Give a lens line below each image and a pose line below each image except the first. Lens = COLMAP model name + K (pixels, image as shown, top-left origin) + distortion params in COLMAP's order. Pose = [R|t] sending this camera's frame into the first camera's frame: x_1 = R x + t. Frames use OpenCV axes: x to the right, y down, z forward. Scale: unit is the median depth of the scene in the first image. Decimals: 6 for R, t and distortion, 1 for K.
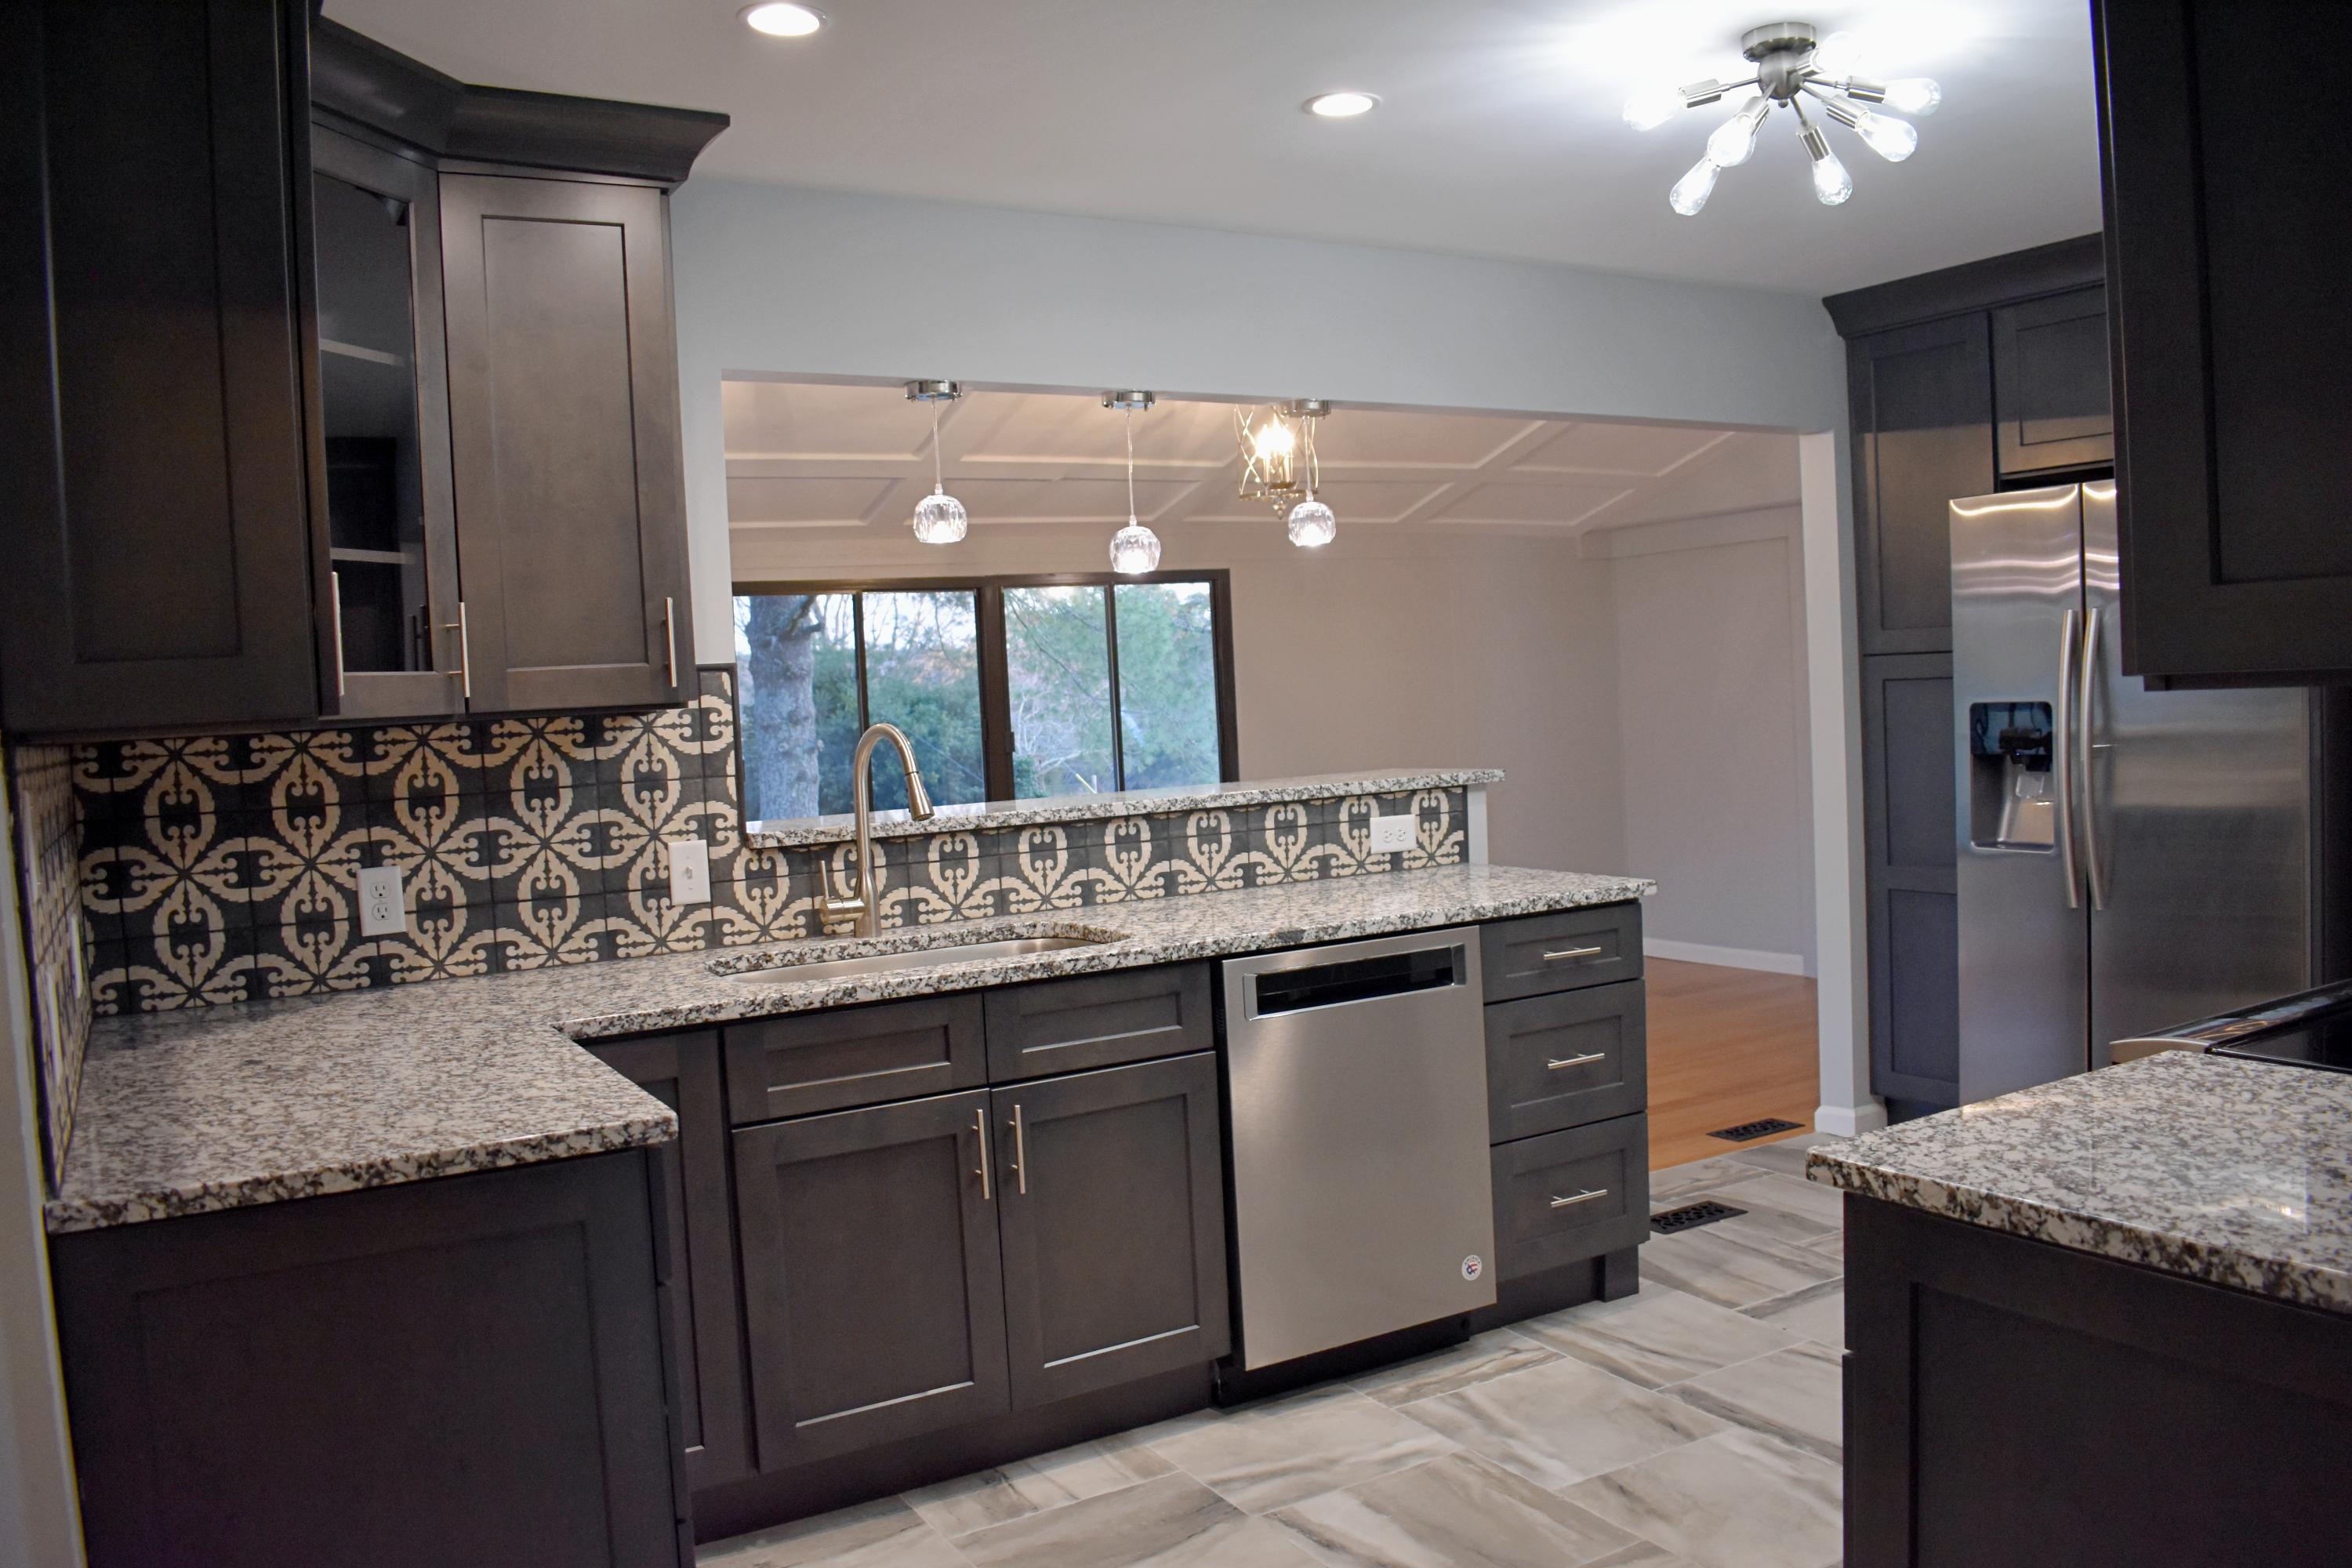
lens RADIAL K [[1838.2, 0, 1180.0], [0, 1838.2, 796.5], [0, 0, 1]] dist [-0.092347, 0.010508]
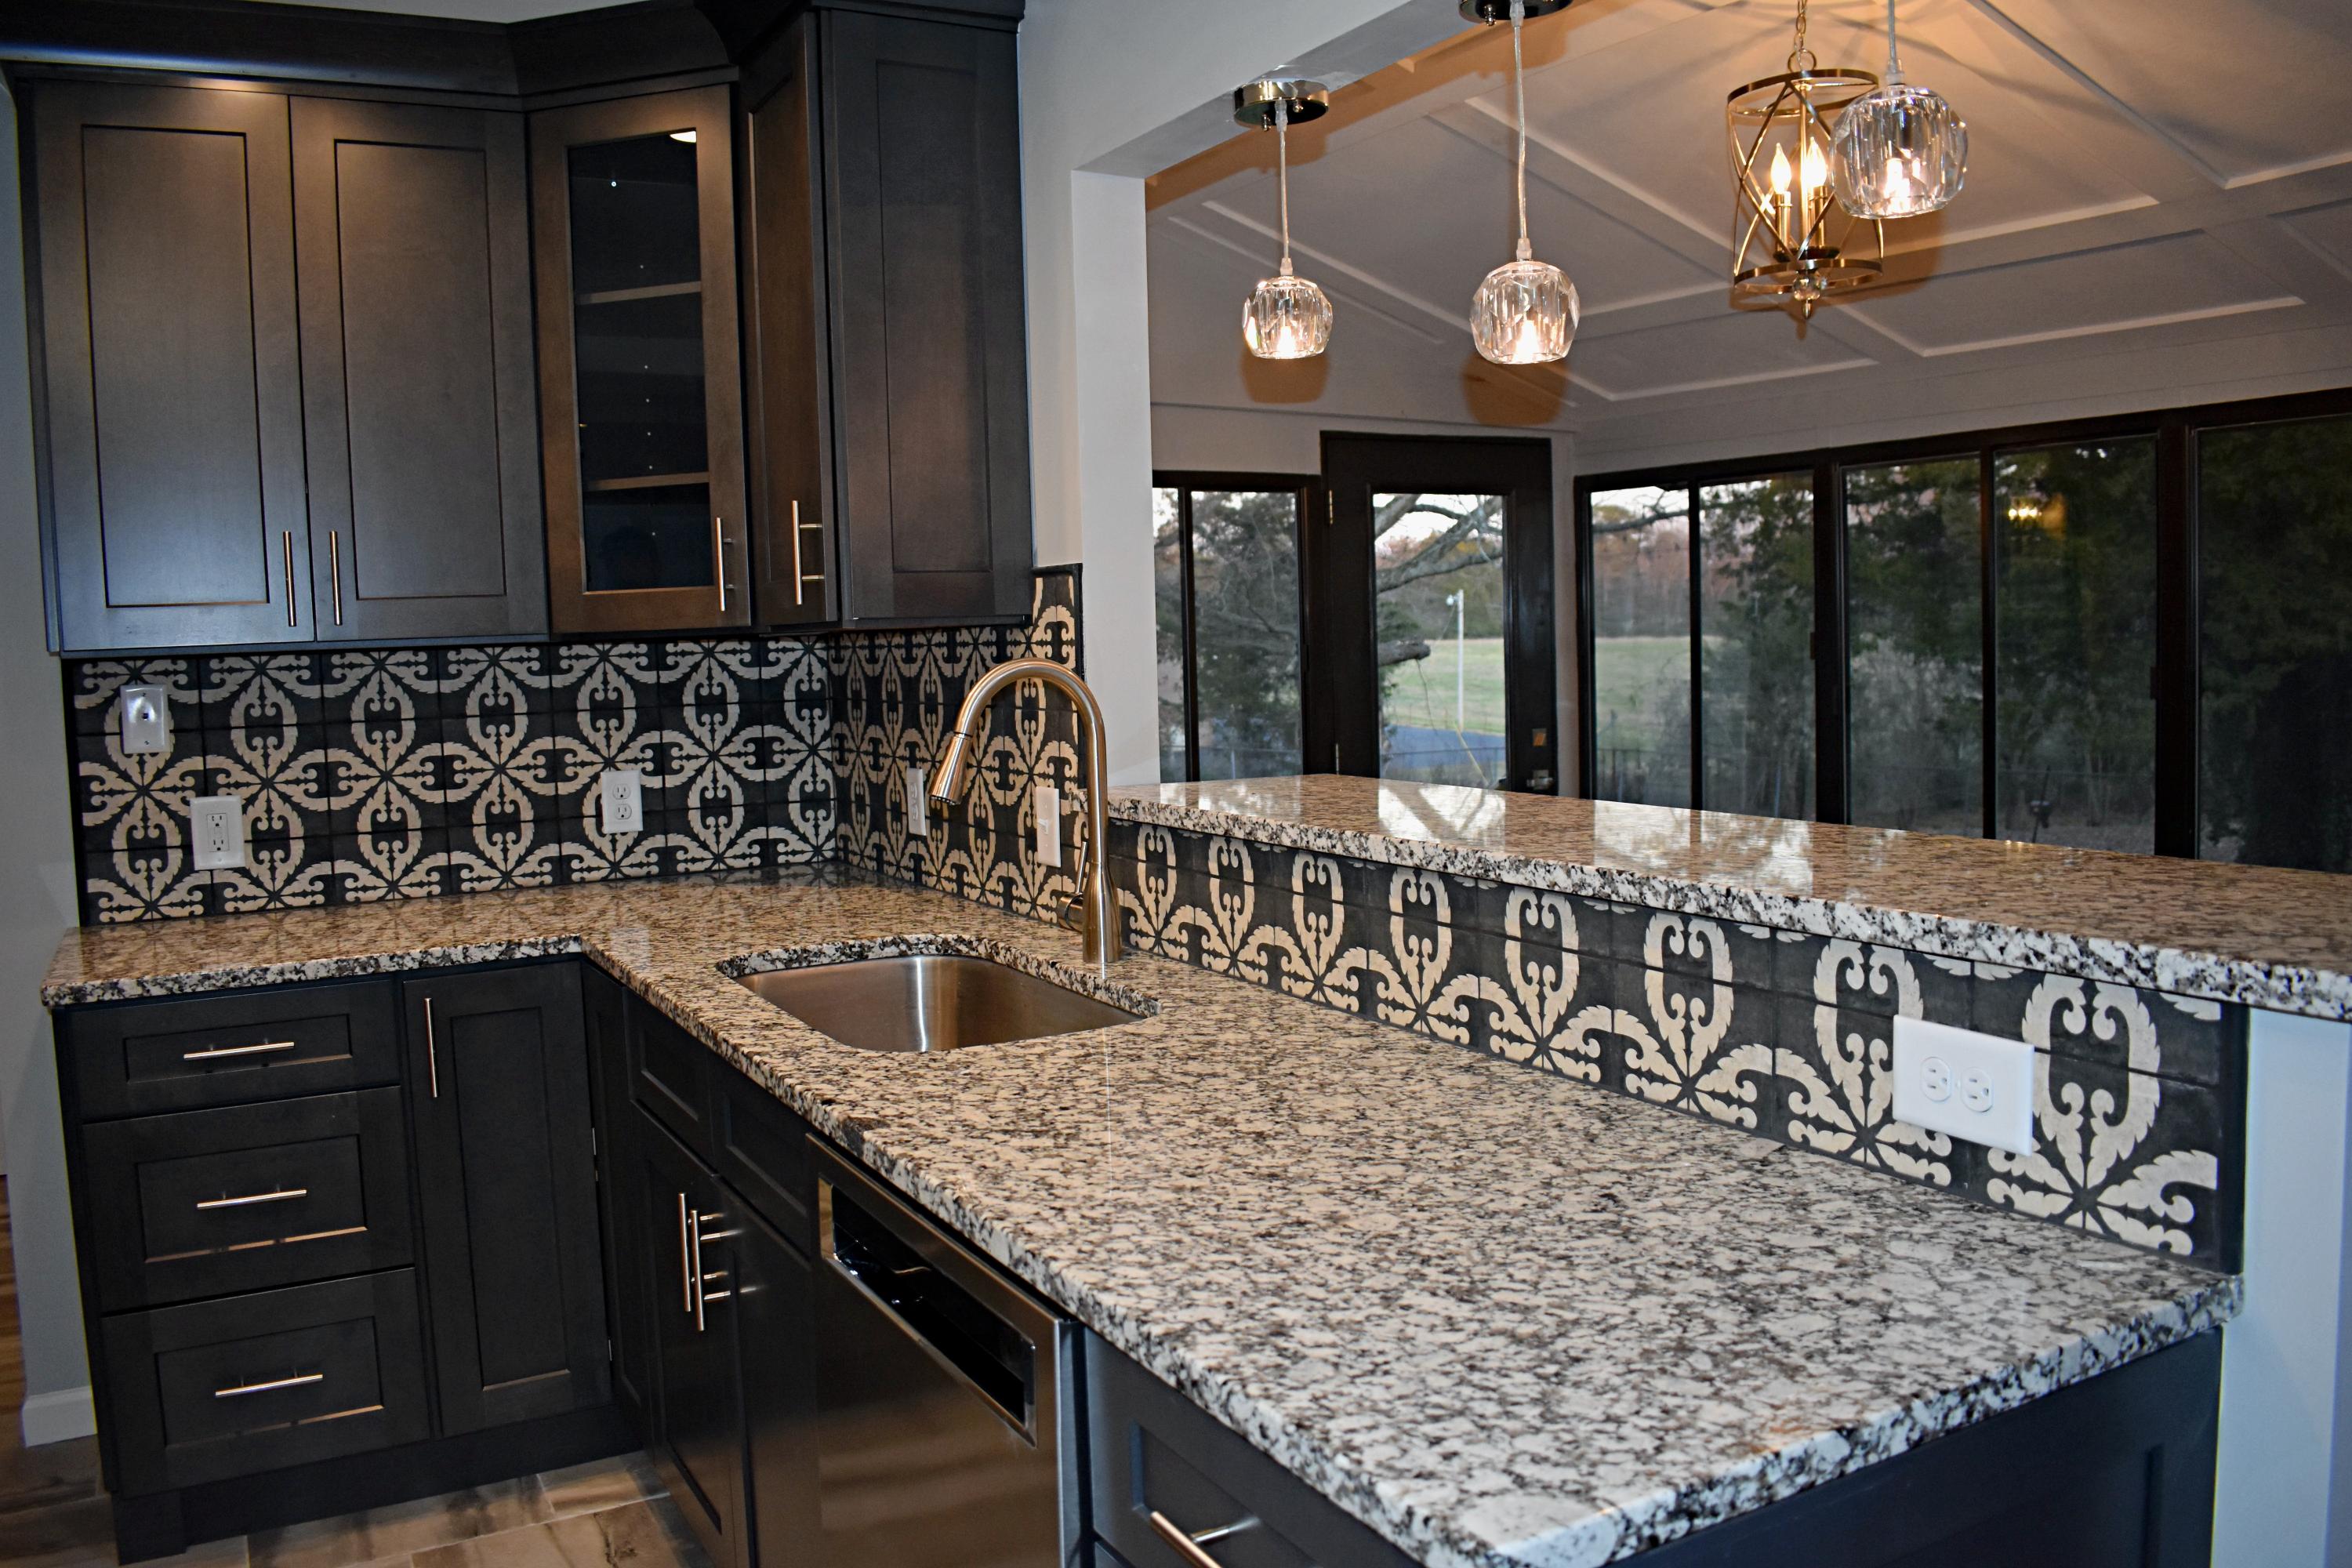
lens RADIAL K [[1838.2, 0, 1166.9], [0, 1838.2, 784.9], [0, 0, 1]] dist [-0.092347, 0.010508]
pose [[-0.026197, 0.136955, -0.990231, 0.513276], [-0.023773, 0.990205, 0.137581, -0.086577], [0.999374, 0.027145, -0.022684, 1.040068]]
